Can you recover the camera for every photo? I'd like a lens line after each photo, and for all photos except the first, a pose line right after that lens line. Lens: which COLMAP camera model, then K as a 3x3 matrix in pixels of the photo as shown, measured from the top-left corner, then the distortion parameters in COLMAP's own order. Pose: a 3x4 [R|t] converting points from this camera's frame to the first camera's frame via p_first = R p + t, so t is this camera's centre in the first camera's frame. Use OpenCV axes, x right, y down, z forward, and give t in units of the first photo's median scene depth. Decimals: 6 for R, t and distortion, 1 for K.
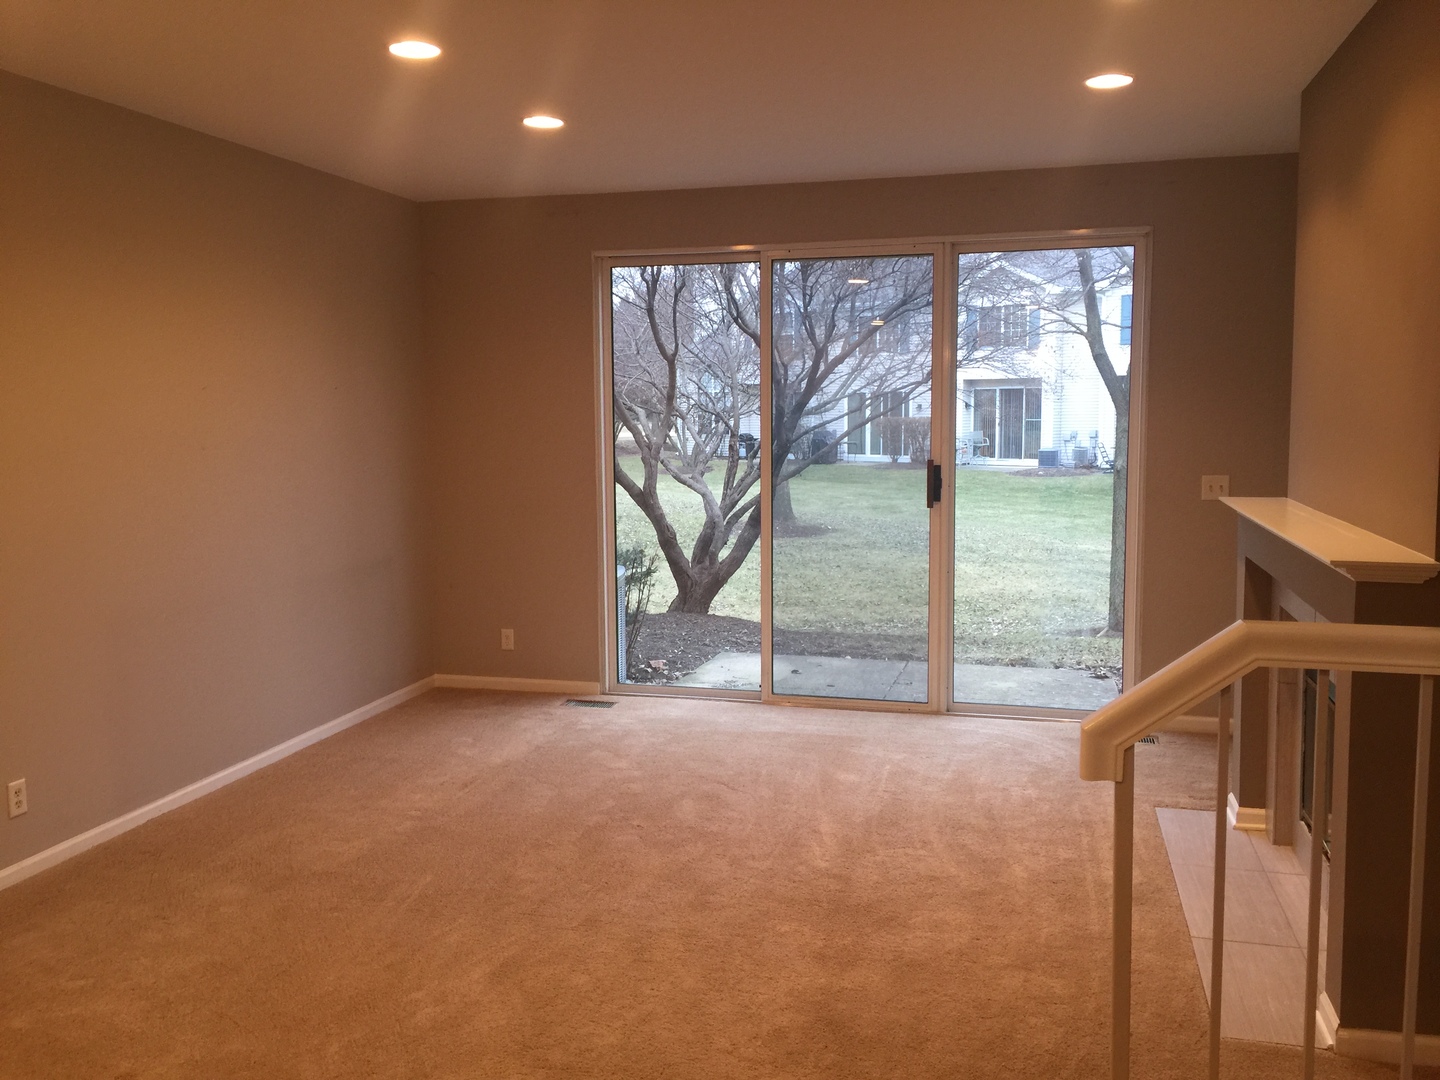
lens RADIAL K [[1231.0, 0, 712.4], [0, 1231.0, 539.2], [0, 0, 1]] dist [0.060124, -0.049230]
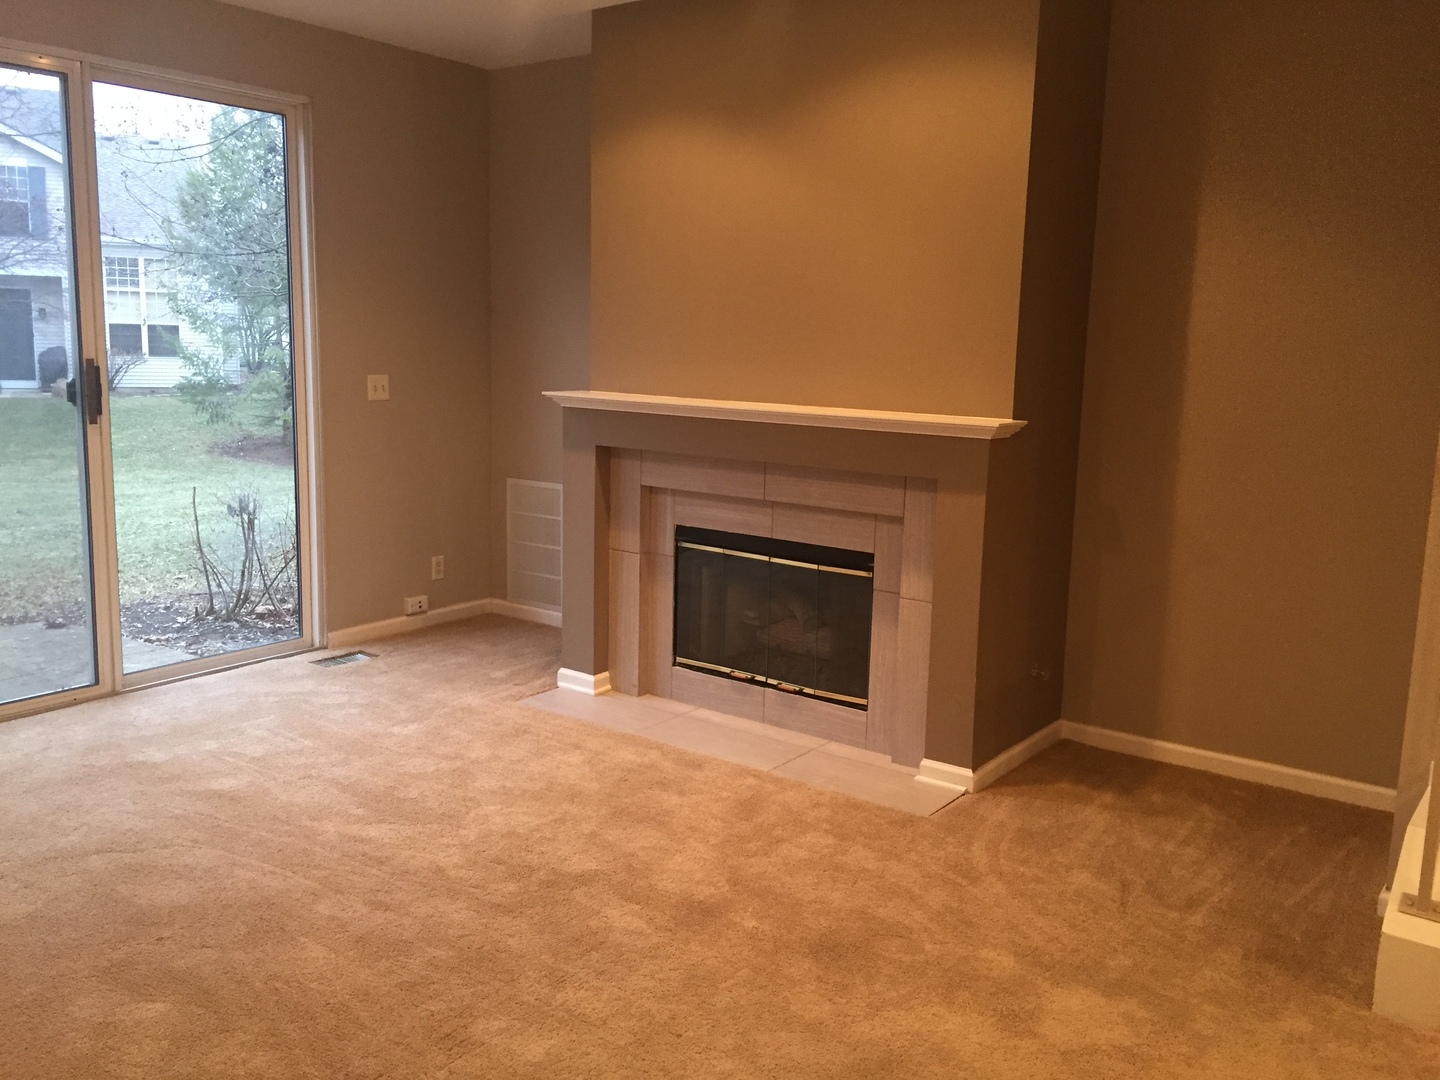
lens RADIAL K [[1231.0, 0, 709.8], [0, 1231.0, 538.7], [0, 0, 1]] dist [0.060124, -0.049230]
pose [[0.370031, -0.139037, 0.918556, -0.474450], [0.078603, 0.989878, 0.118169, -0.021189], [-0.925688, 0.028475, 0.377214, 0.456836]]
